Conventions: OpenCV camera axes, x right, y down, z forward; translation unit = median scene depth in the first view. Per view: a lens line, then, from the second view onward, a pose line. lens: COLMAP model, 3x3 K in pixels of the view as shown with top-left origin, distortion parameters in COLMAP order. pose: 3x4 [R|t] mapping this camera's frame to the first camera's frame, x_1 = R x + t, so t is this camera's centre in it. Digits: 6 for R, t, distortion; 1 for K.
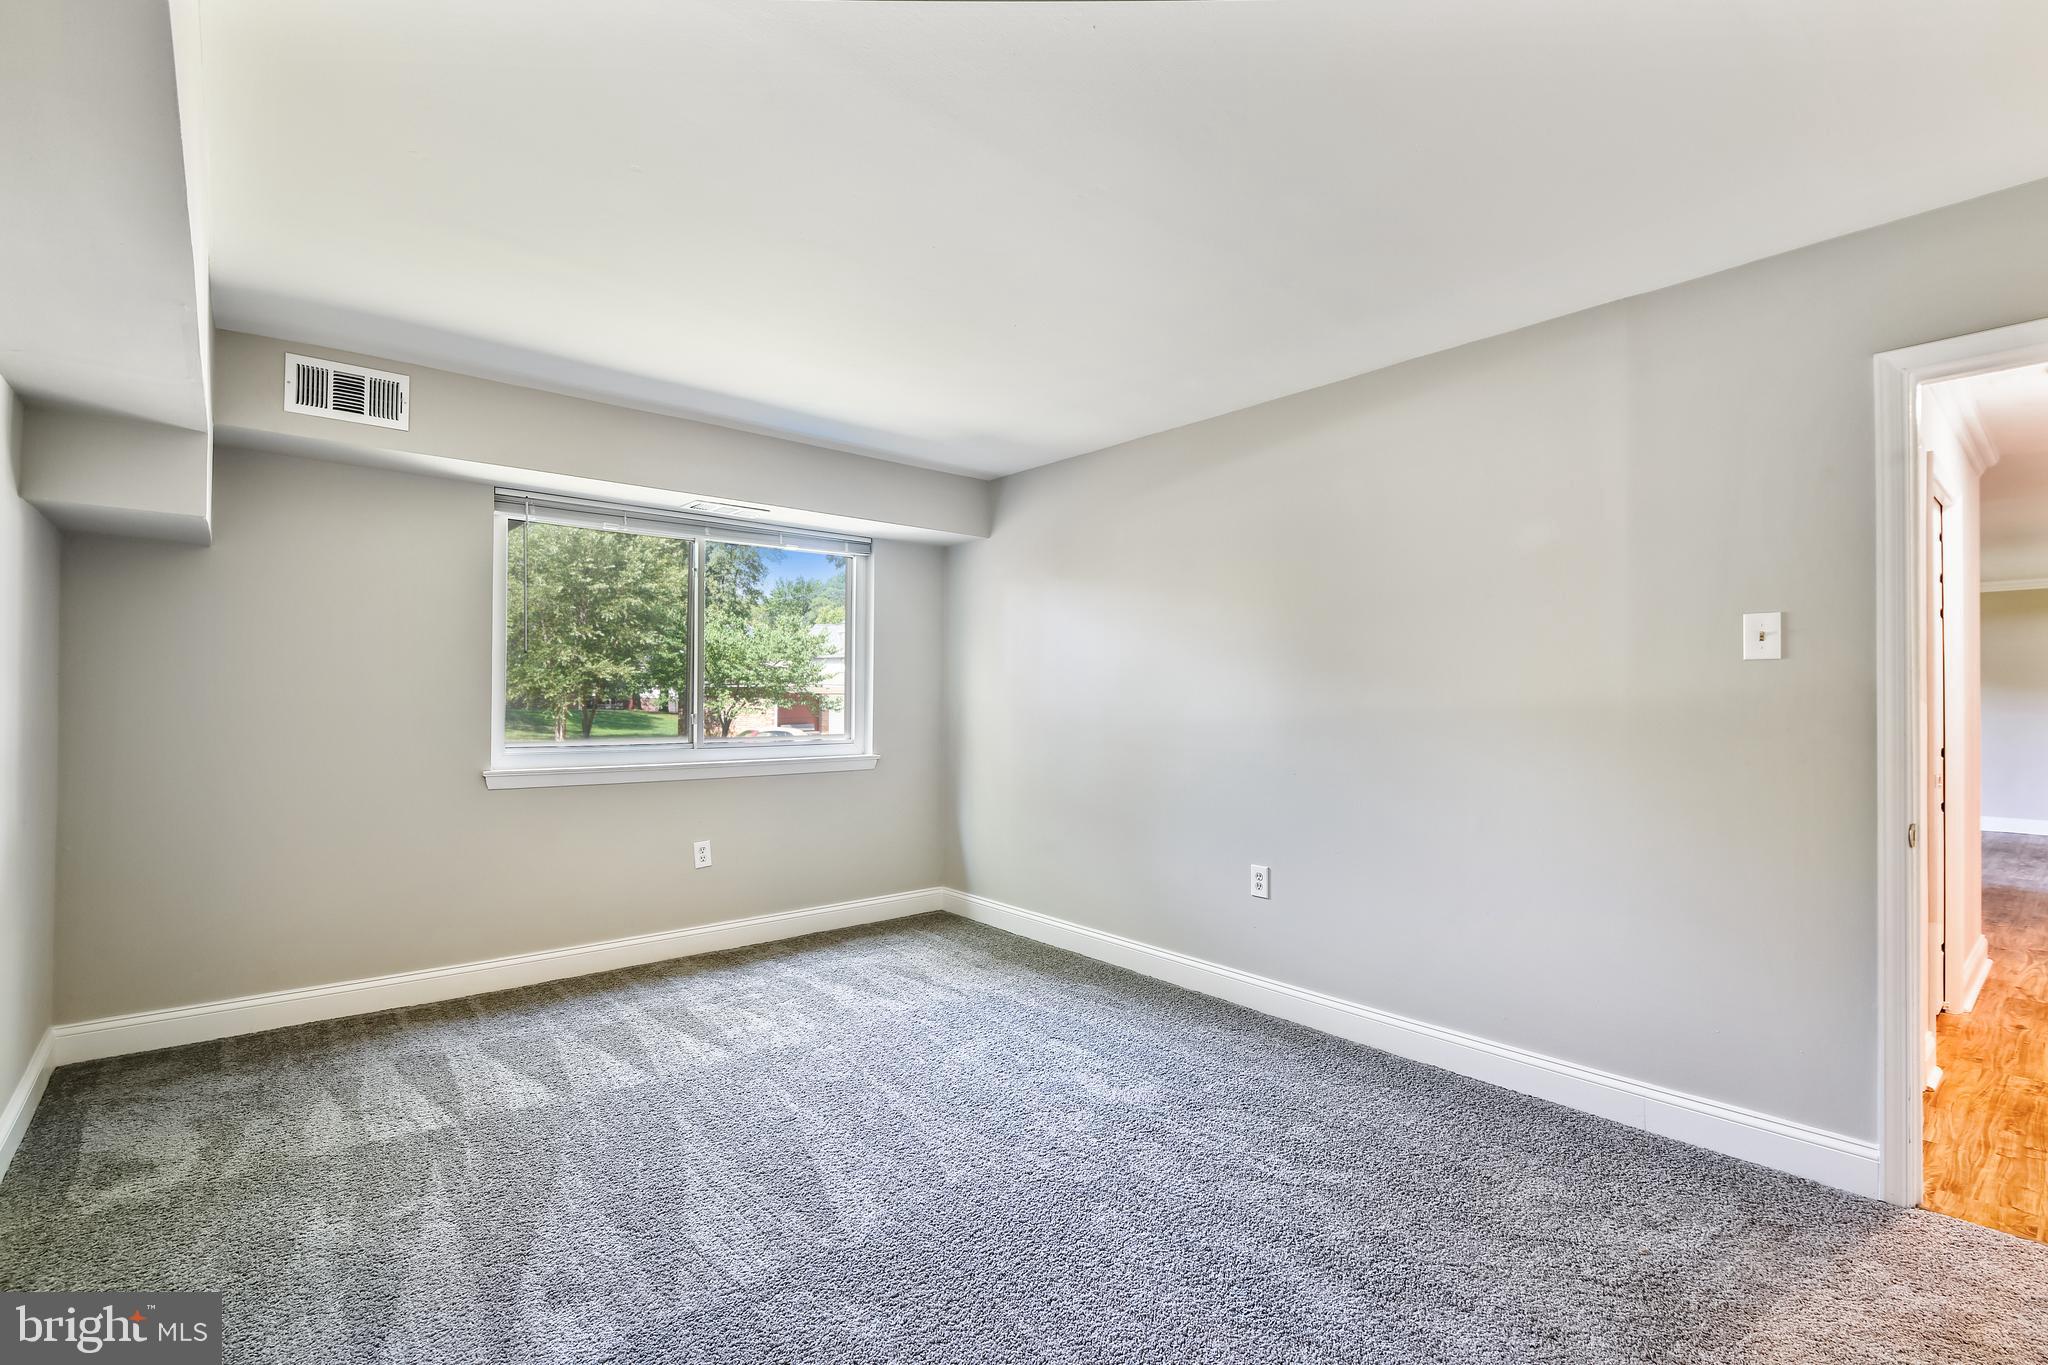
lens RADIAL K [[929.8, 0, 1033.9], [0, 929.8, 674.1], [0, 0, 1]] dist [0.033364, -0.023567]
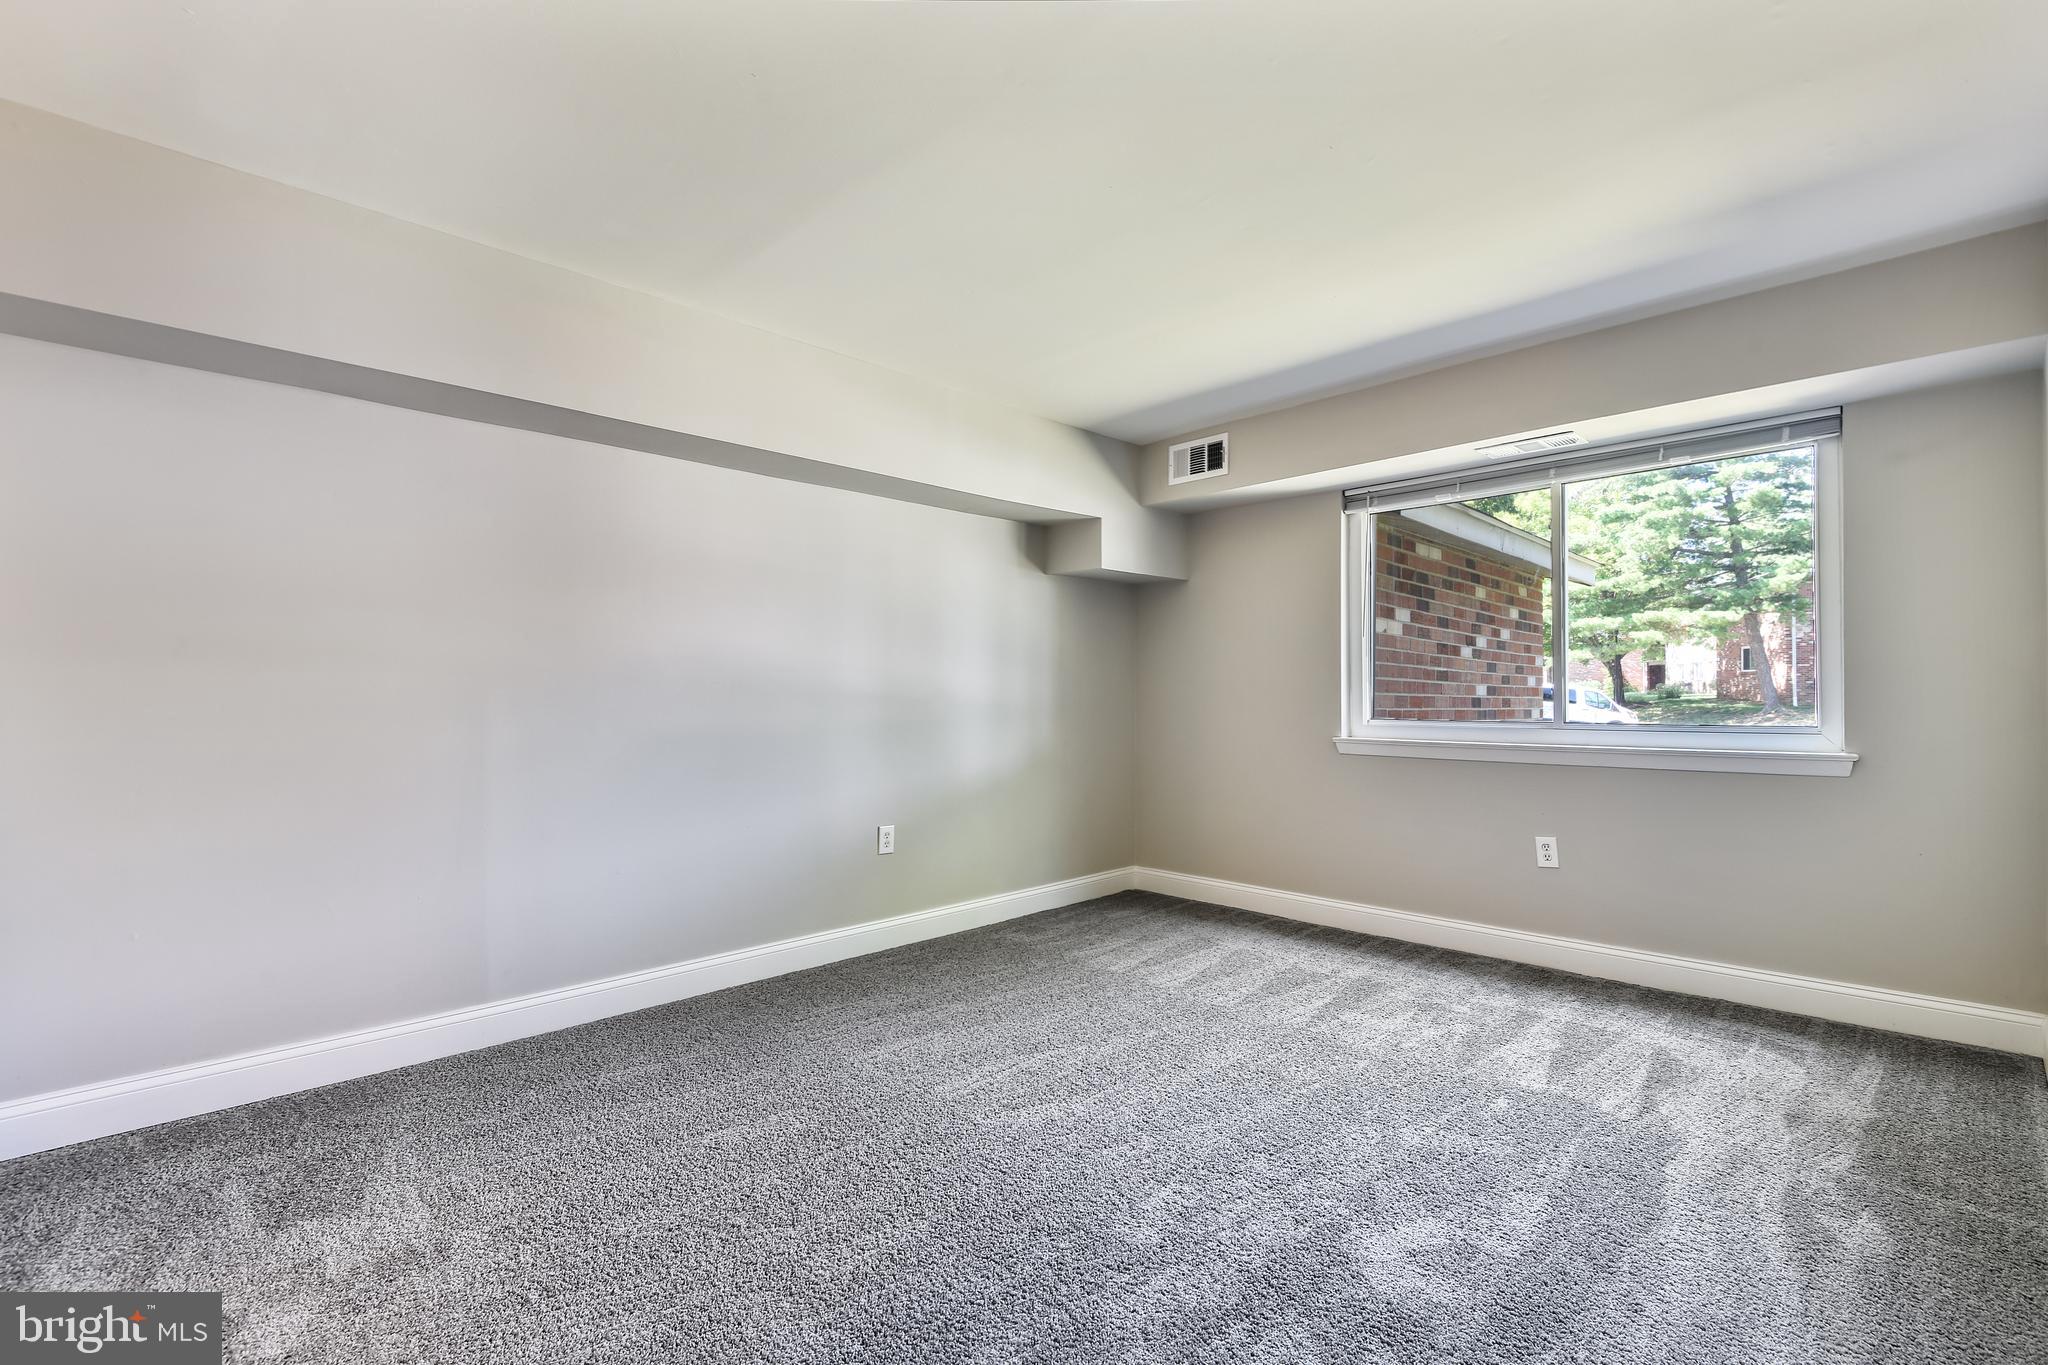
lens RADIAL K [[922.0, 0, 1029.2], [0, 922.0, 672.7], [0, 0, 1]] dist [0.035619, -0.026531]
pose [[0.073720, -0.030872, -0.996801, 0.554801], [0.027823, 0.999195, -0.028888, 0.048025], [0.996891, -0.025605, 0.074520, 0.558821]]
